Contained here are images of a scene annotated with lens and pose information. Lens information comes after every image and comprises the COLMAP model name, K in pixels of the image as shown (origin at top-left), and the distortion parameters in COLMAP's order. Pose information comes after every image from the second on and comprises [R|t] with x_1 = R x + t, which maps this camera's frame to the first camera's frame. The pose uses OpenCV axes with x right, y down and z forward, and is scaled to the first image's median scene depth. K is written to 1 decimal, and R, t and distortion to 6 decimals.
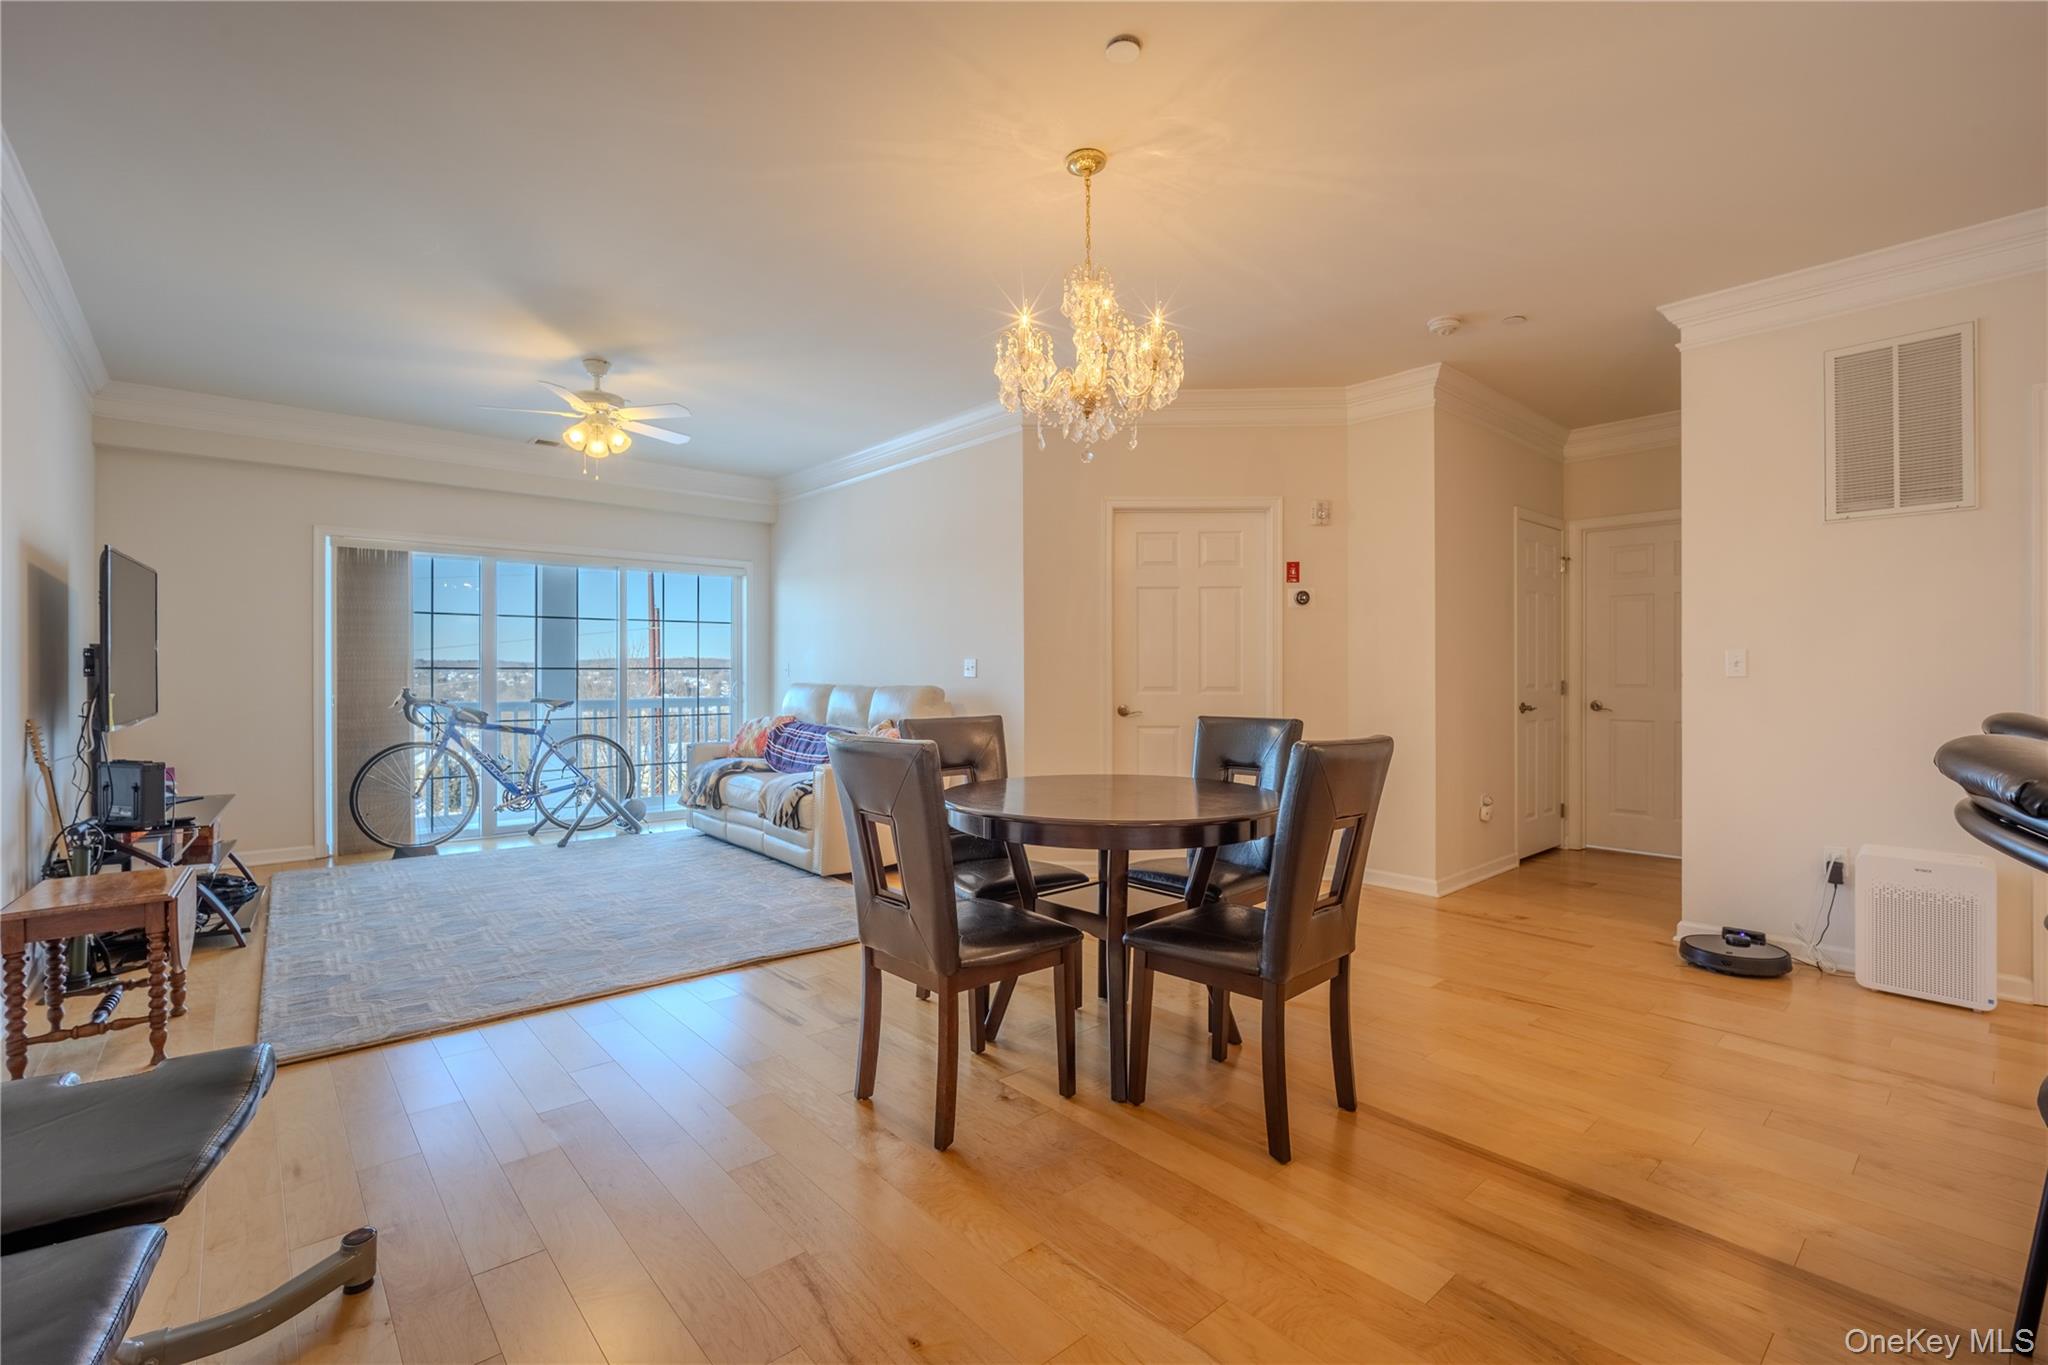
lens RADIAL K [[889.3, 0, 1029.1], [0, 889.3, 674.0], [0, 0, 1]] dist [-0.013361, 0.003193]
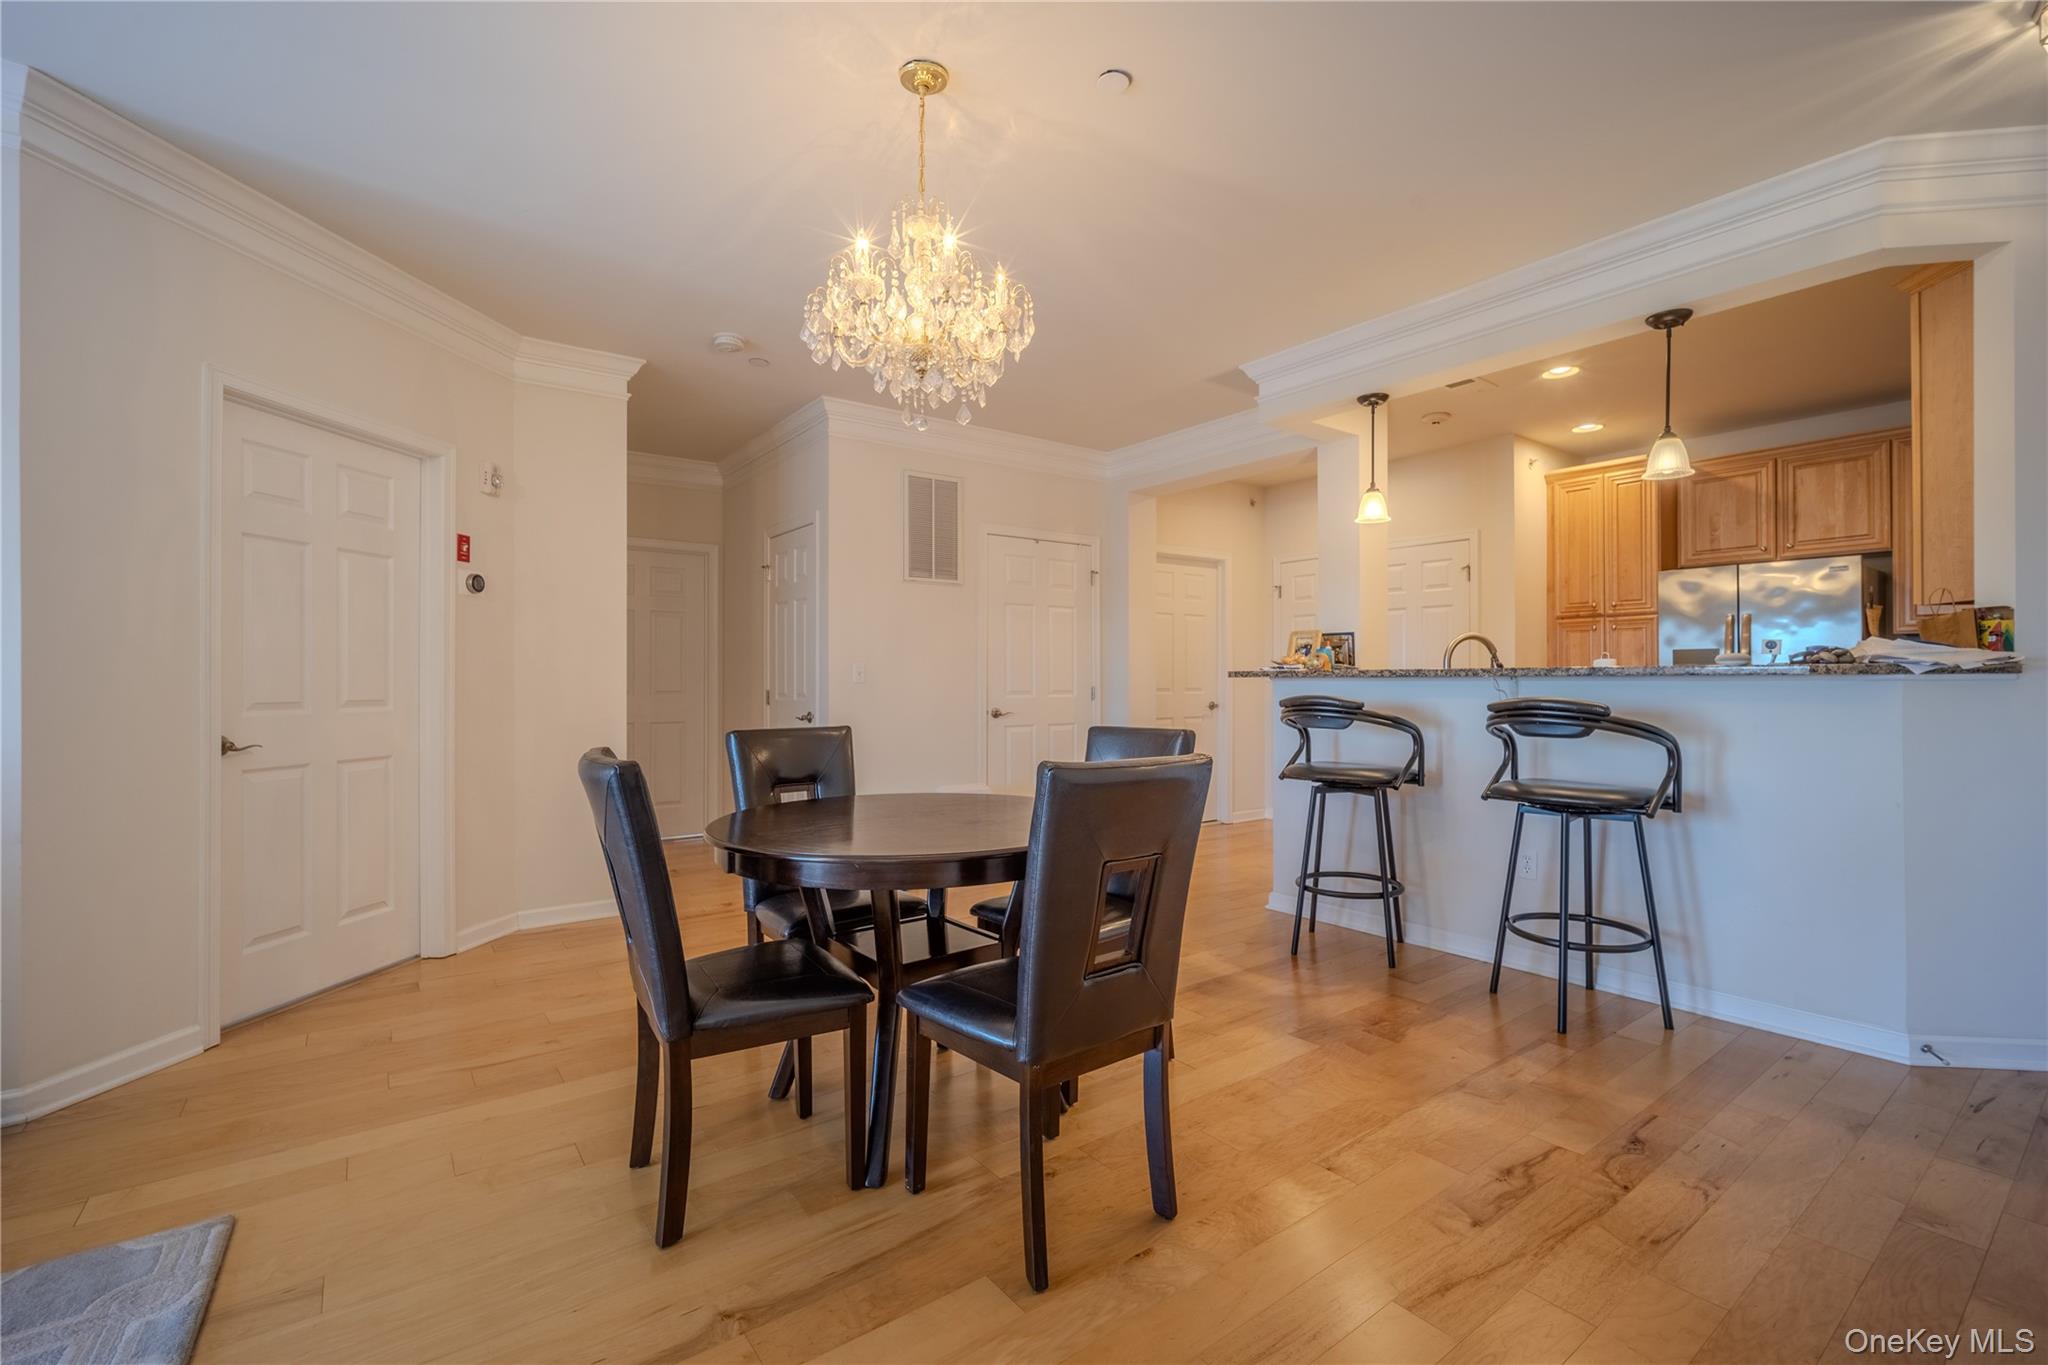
lens RADIAL K [[889.3, 0, 1029.1], [0, 889.3, 674.0], [0, 0, 1]] dist [-0.013361, 0.003193]
pose [[0.084636, 0.010647, 0.996355, -0.420051], [0.006167, 0.999918, -0.011209, 0.004937], [-0.996393, 0.007093, 0.084563, 0.452717]]
